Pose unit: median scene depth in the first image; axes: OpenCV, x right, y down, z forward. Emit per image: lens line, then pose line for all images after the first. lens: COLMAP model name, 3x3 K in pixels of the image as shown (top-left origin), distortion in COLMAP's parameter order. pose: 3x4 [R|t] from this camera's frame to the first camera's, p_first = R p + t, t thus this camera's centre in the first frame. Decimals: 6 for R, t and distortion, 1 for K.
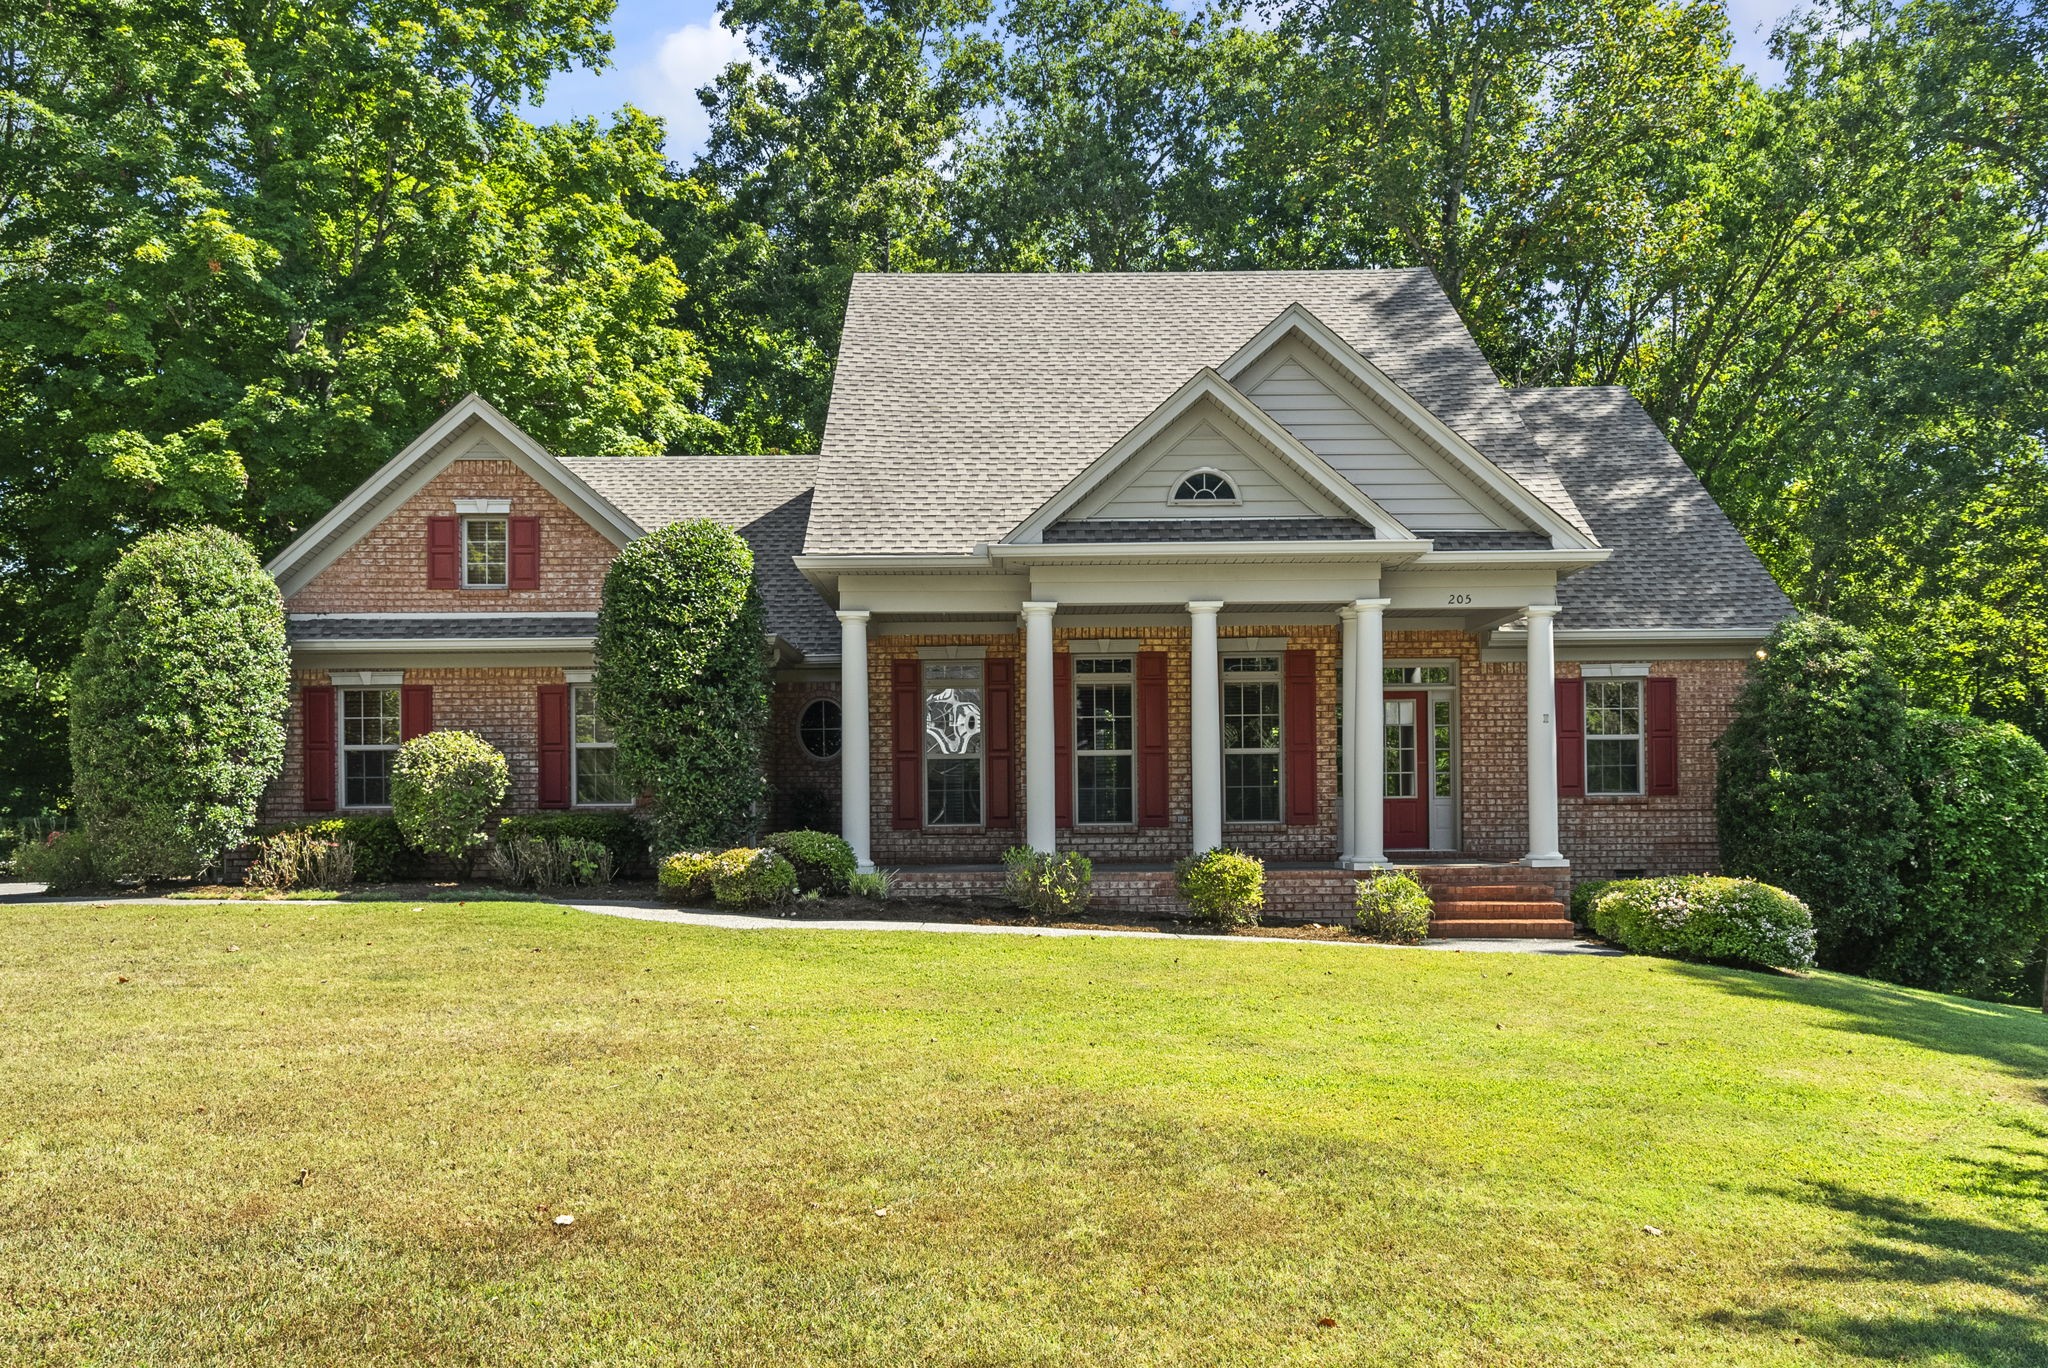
lens RADIAL K [[1580.5, 0, 1017.6], [0, 1580.5, 839.3], [0, 0, 1]] dist [0.010953, 0.002284]
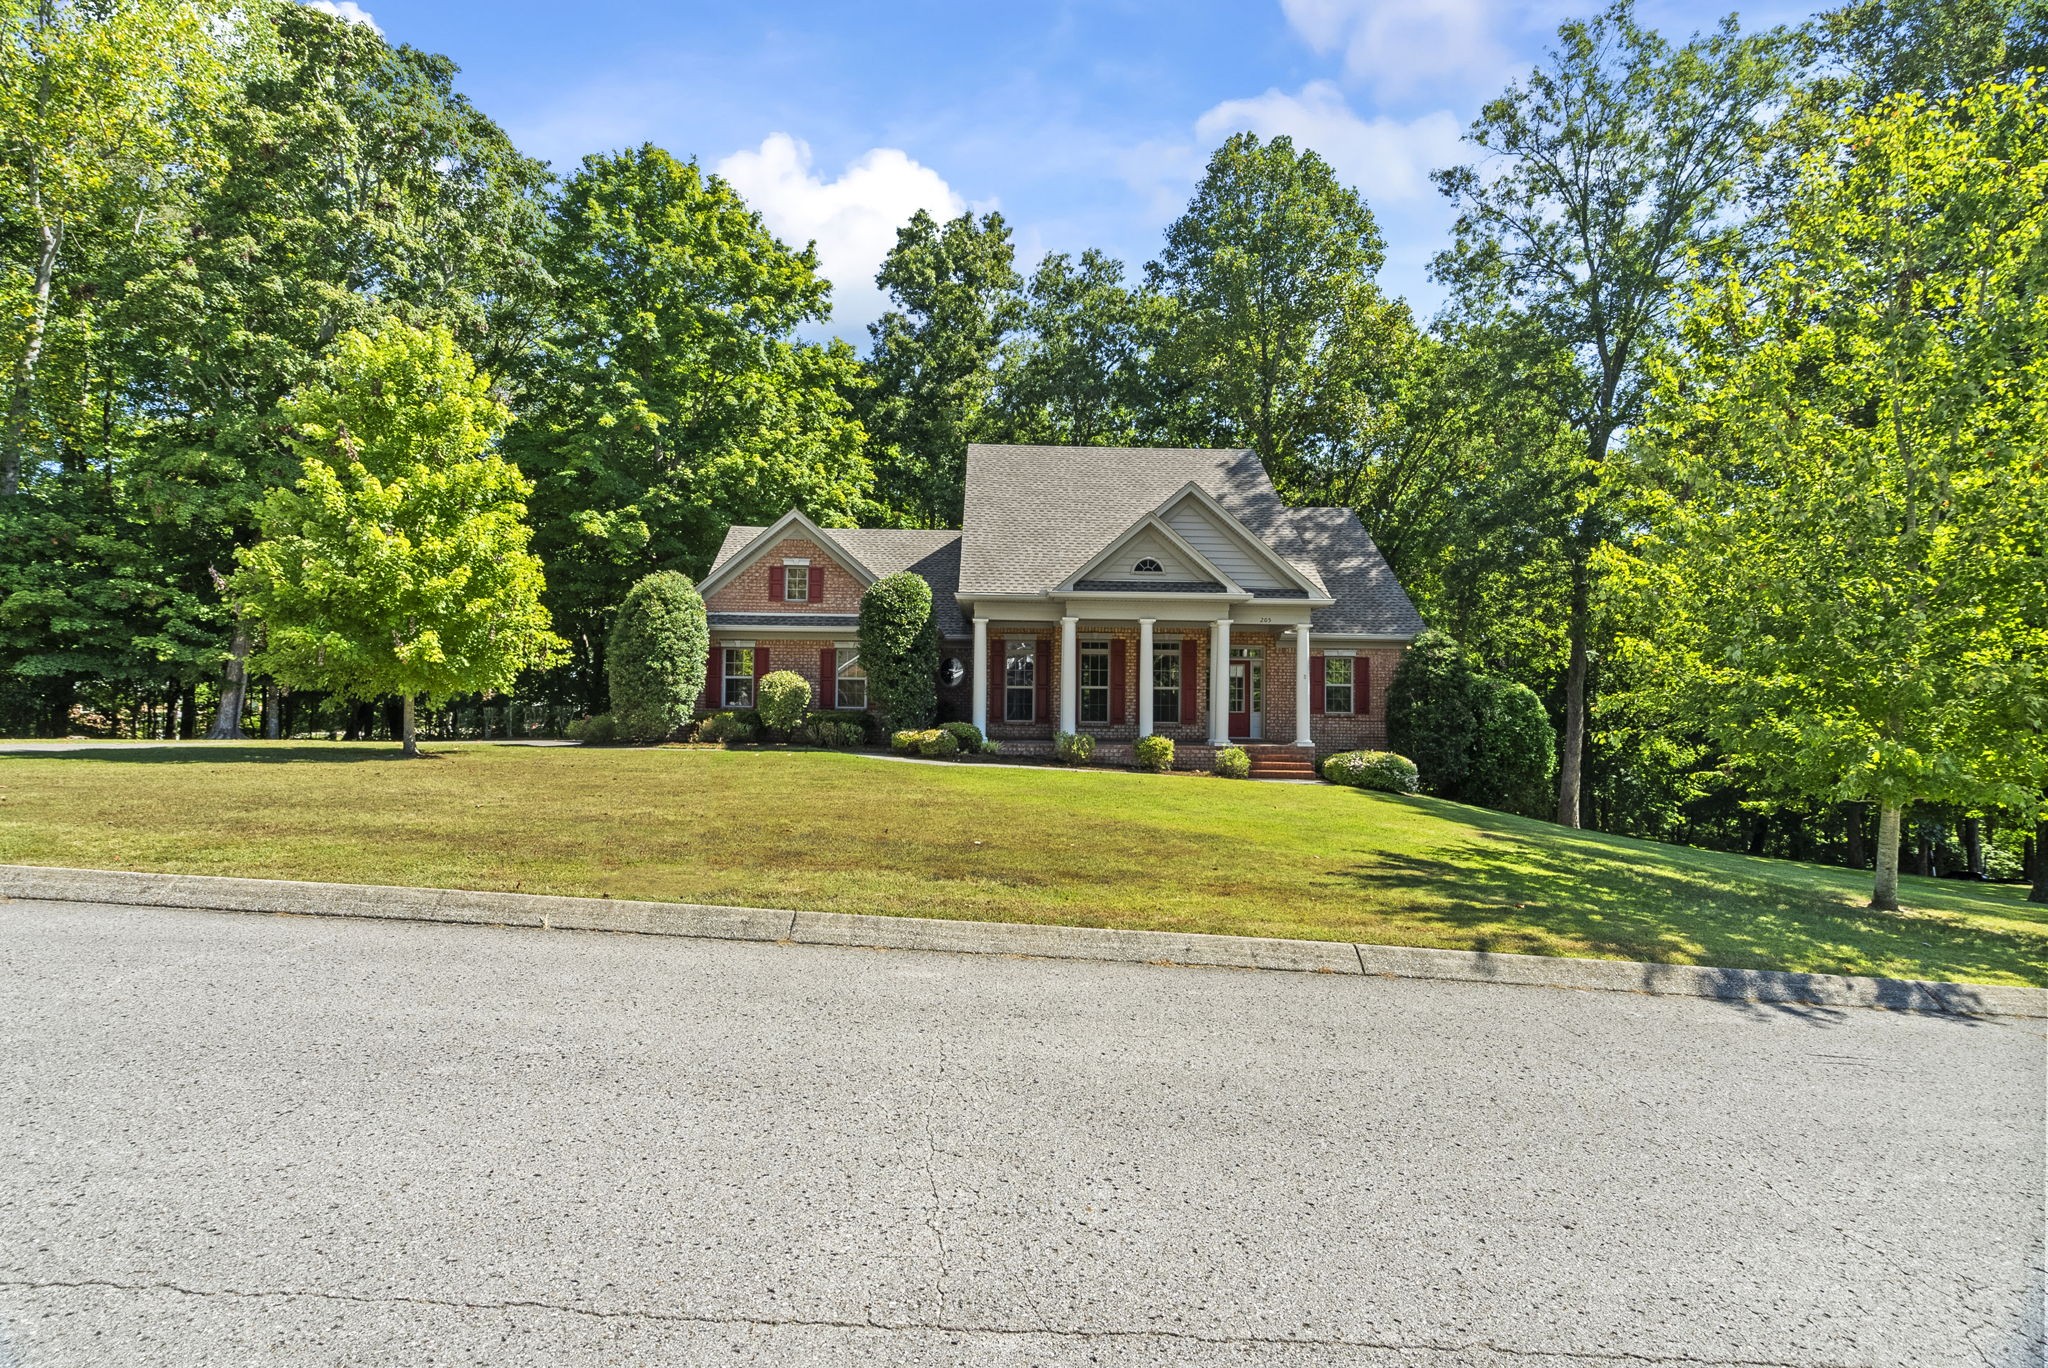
lens RADIAL K [[973.9, 0, 1027.0], [0, 973.9, 707.6], [0, 0, 1]] dist [-0.016741, -0.000094]
pose [[0.999424, 0.021443, 0.026299, -0.068507], [-0.020806, 0.999489, -0.024271, 0.004232], [-0.026806, 0.023710, 0.999359, -0.277592]]
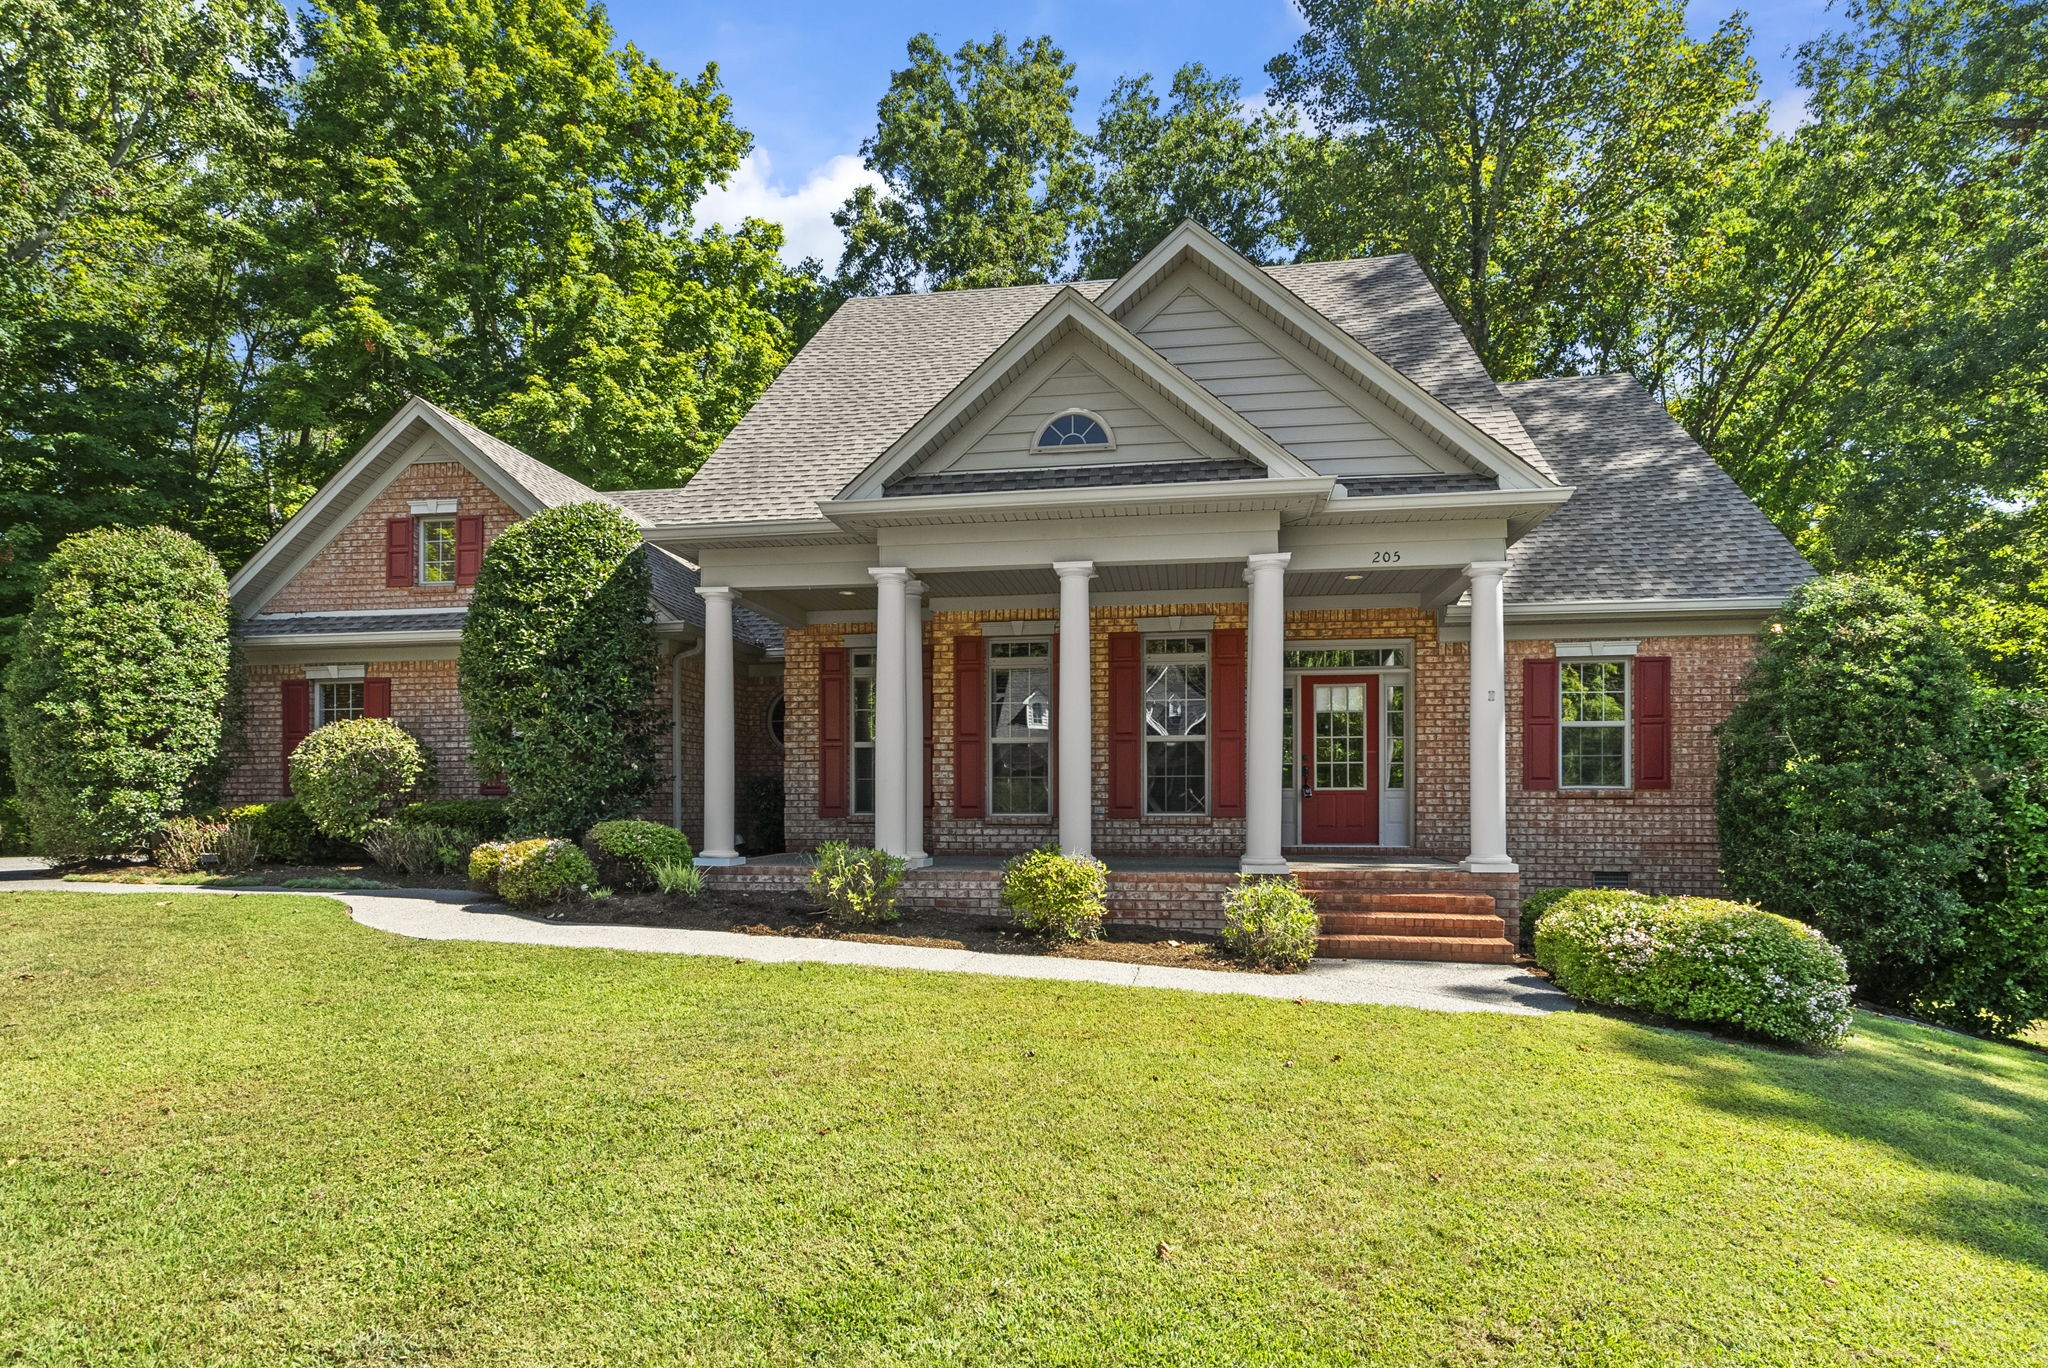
lens RADIAL K [[1097.2, 0, 1006.2], [0, 1097.2, 826.4], [0, 0, 1]] dist [-0.001226, 0.002487]
pose [[0.984501, 0.012338, -0.174942, 0.171106], [-0.011154, 0.999908, 0.007753, -0.008226], [0.175022, -0.005682, 0.984548, 0.356843]]
